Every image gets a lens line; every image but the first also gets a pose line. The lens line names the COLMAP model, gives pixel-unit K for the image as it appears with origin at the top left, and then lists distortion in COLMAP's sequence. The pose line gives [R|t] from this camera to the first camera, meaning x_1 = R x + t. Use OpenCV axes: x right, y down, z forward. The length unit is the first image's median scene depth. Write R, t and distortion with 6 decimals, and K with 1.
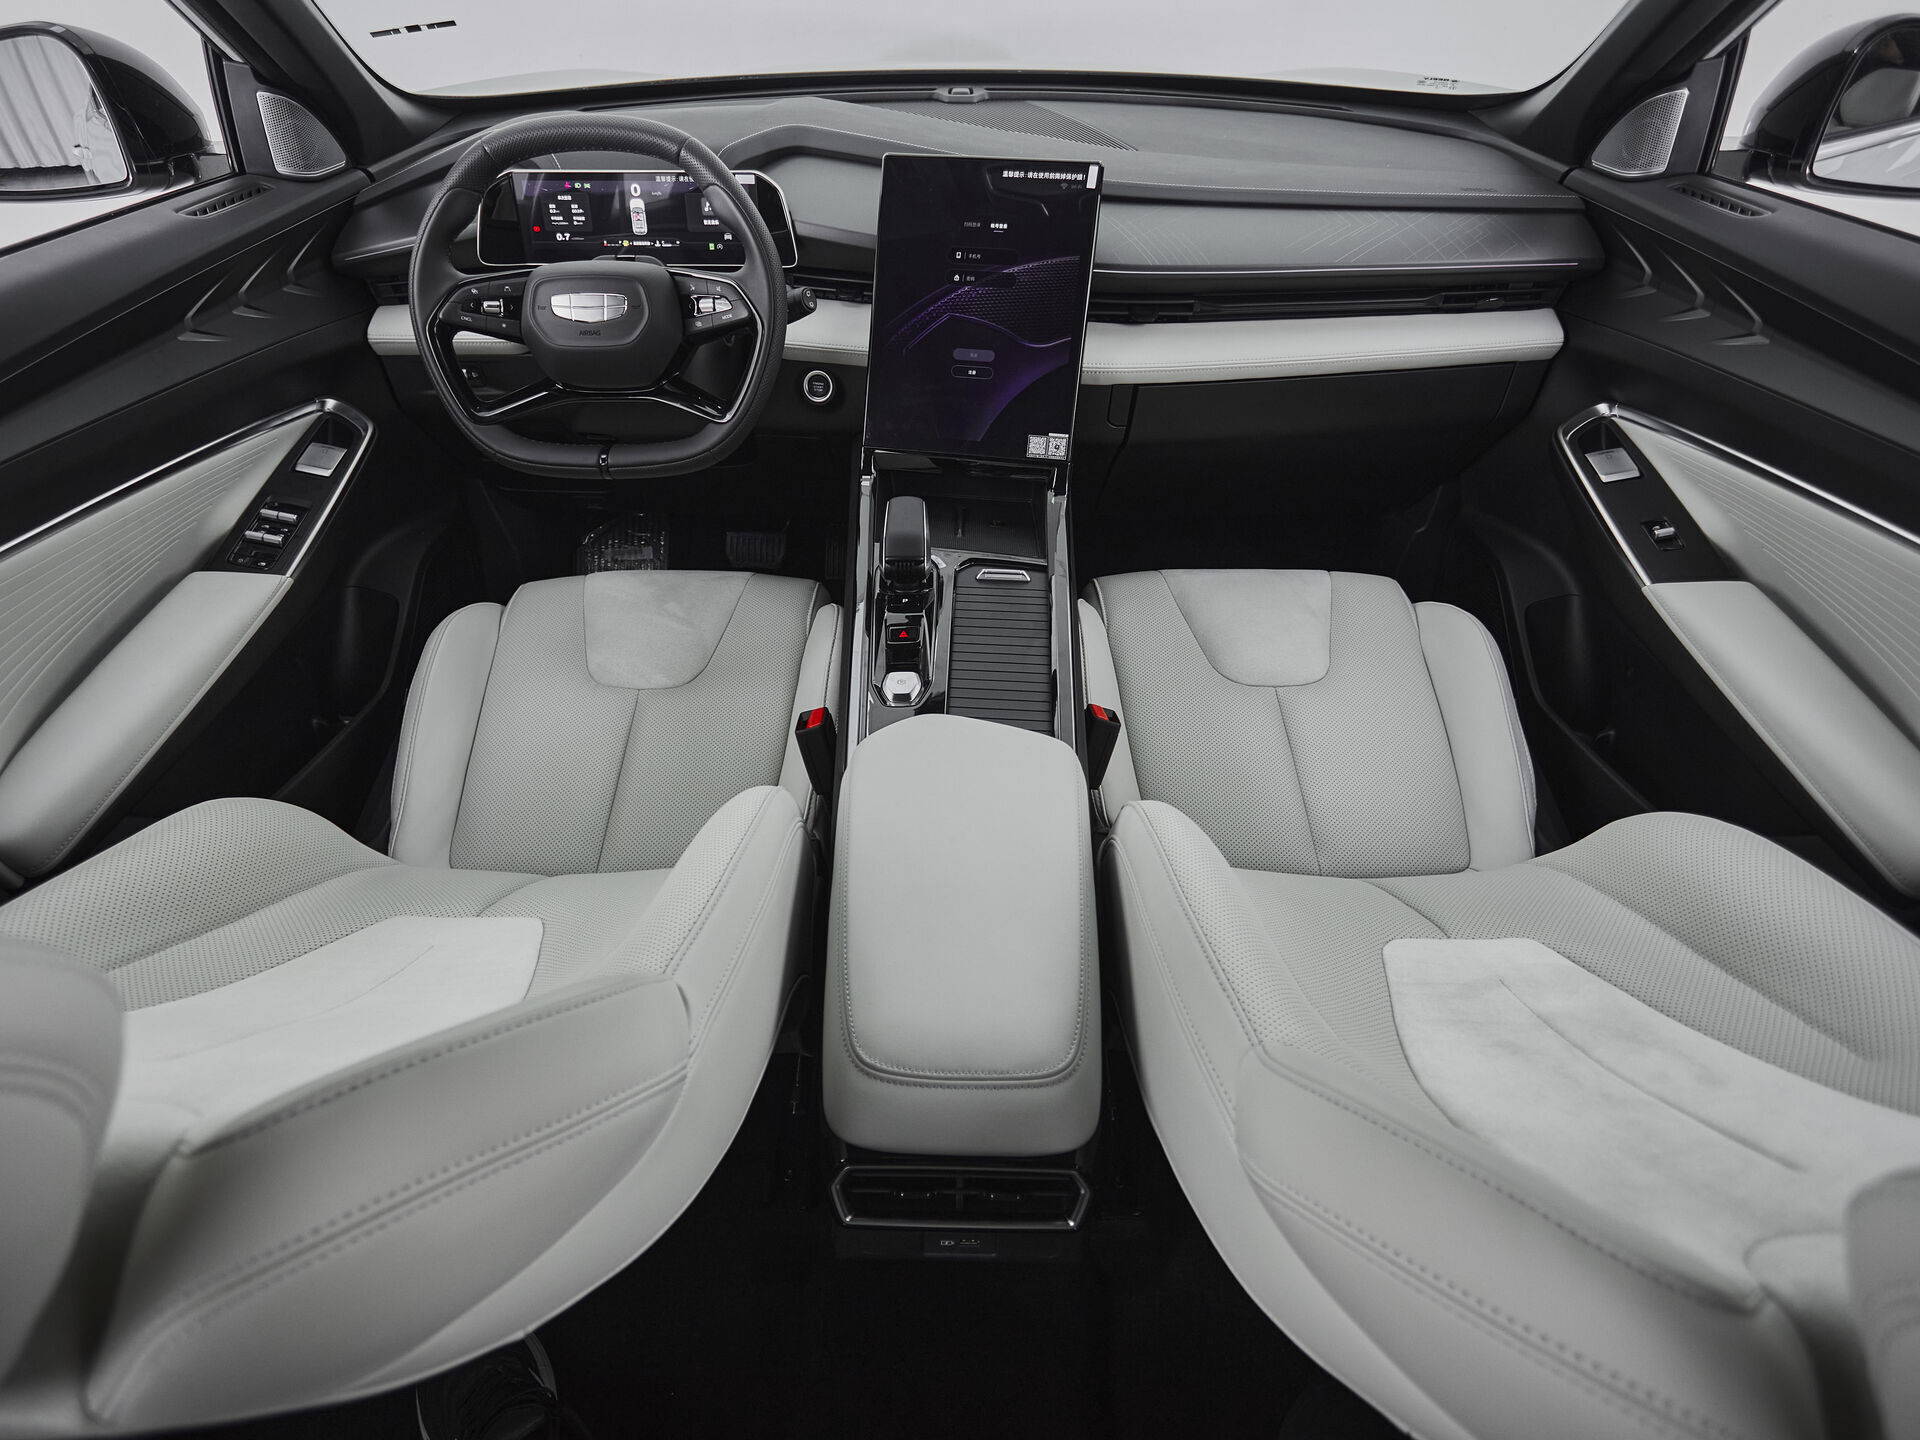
lens RADIAL K [[1018.8, 0, 925.9], [0, 1018.8, 713.1], [0, 0, 1]] dist [-0.002895, -0.000586]
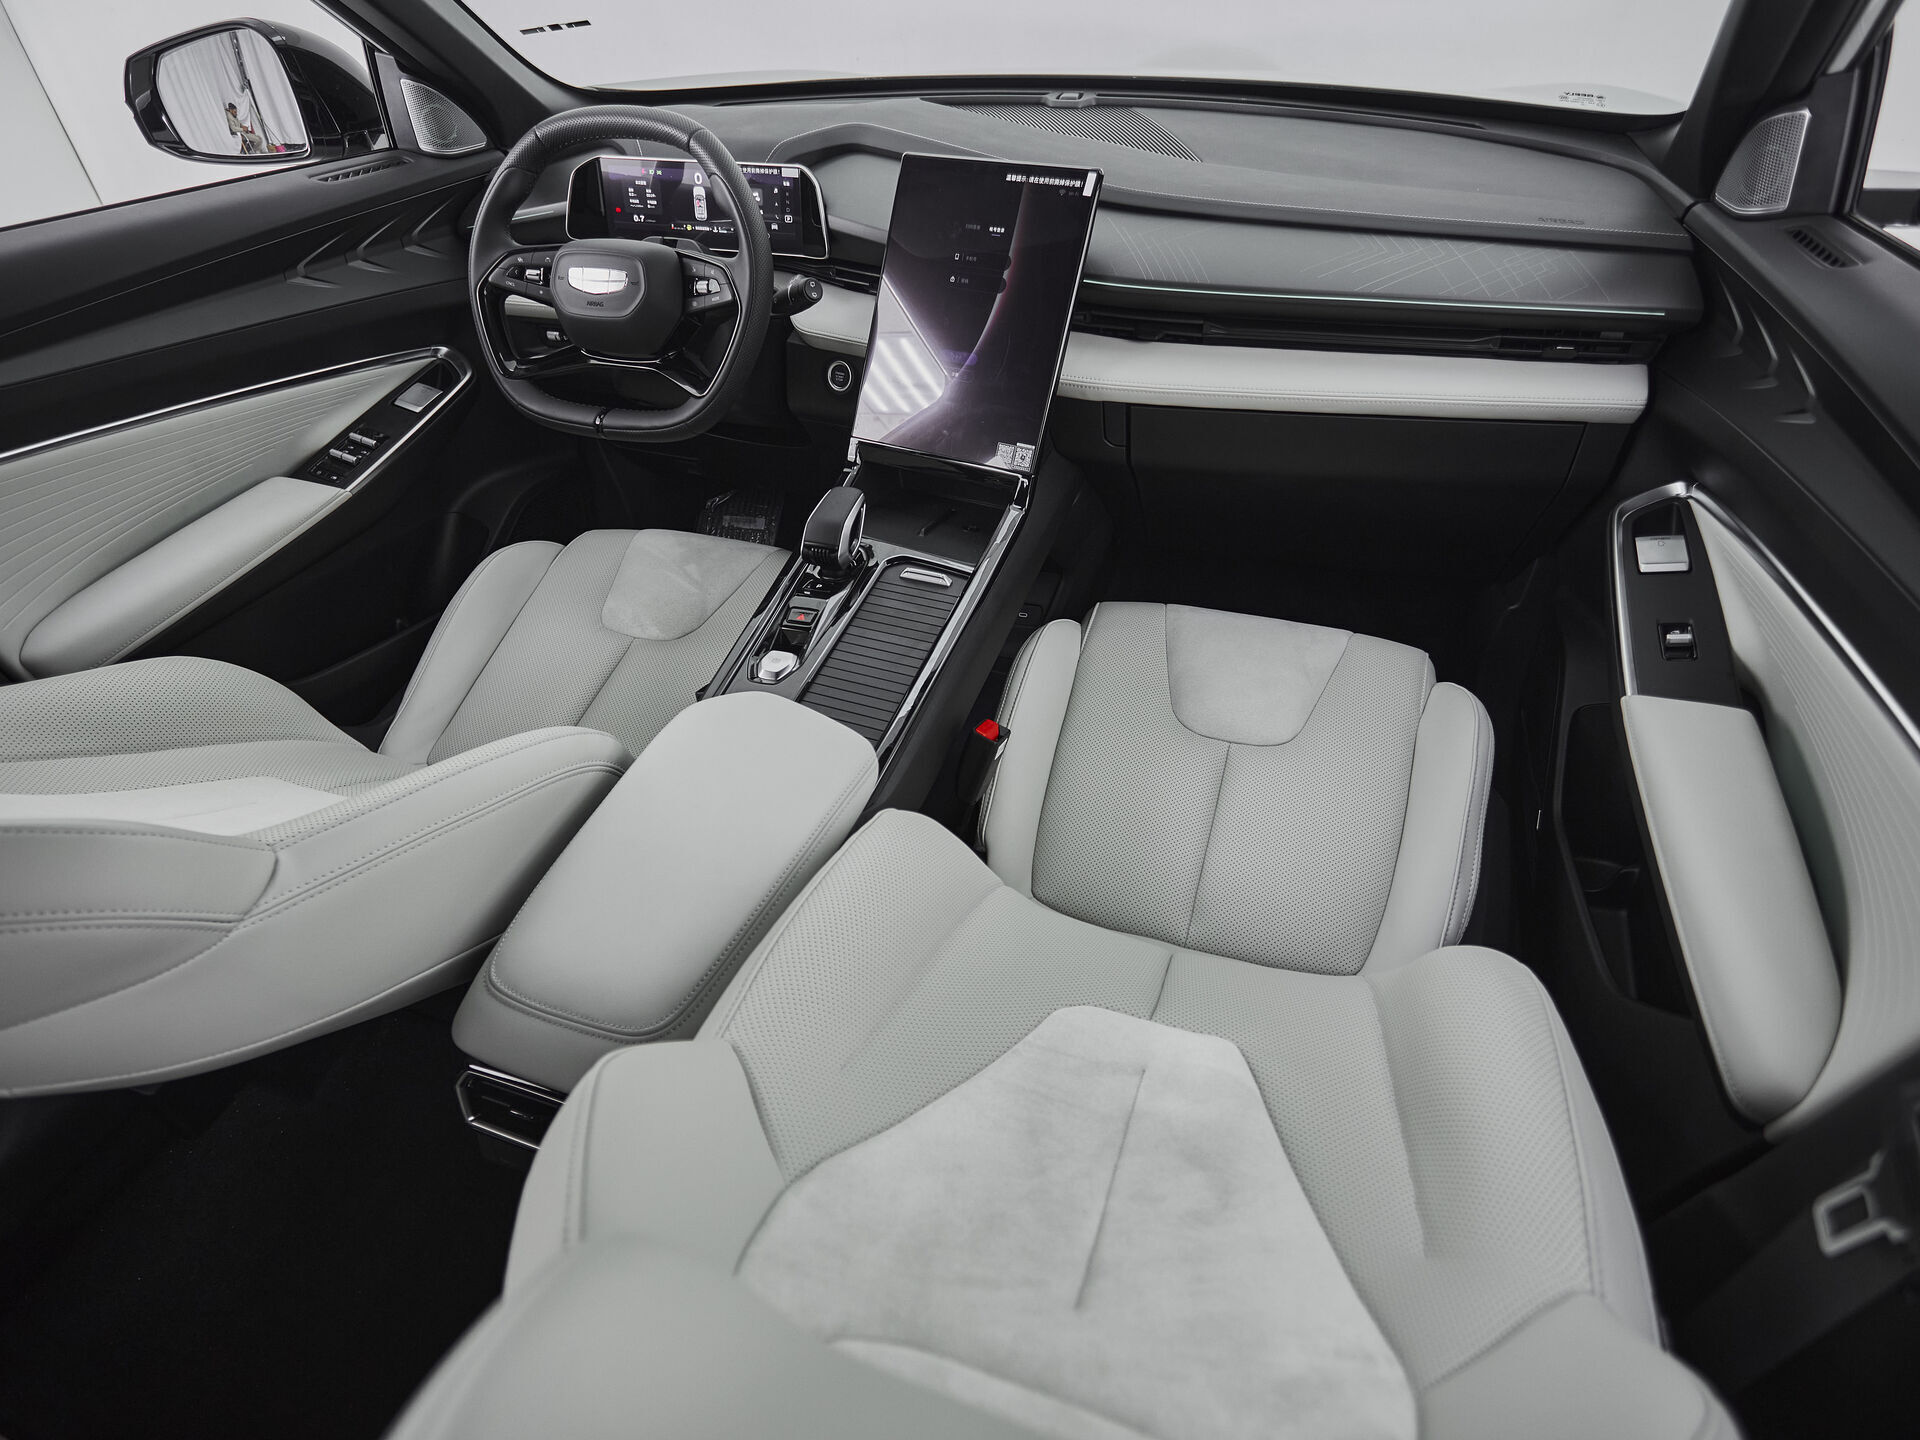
lens RADIAL K [[1021.9, 0, 960.0], [0, 1021.9, 720.0], [0, 0, 1]] dist [-0.002529, 0.000217]
pose [[0.951307, 0.177662, -0.251894, 0.363318], [-0.178499, 0.983743, 0.019716, -0.021541], [0.251301, 0.026207, 0.967554, 0.040433]]
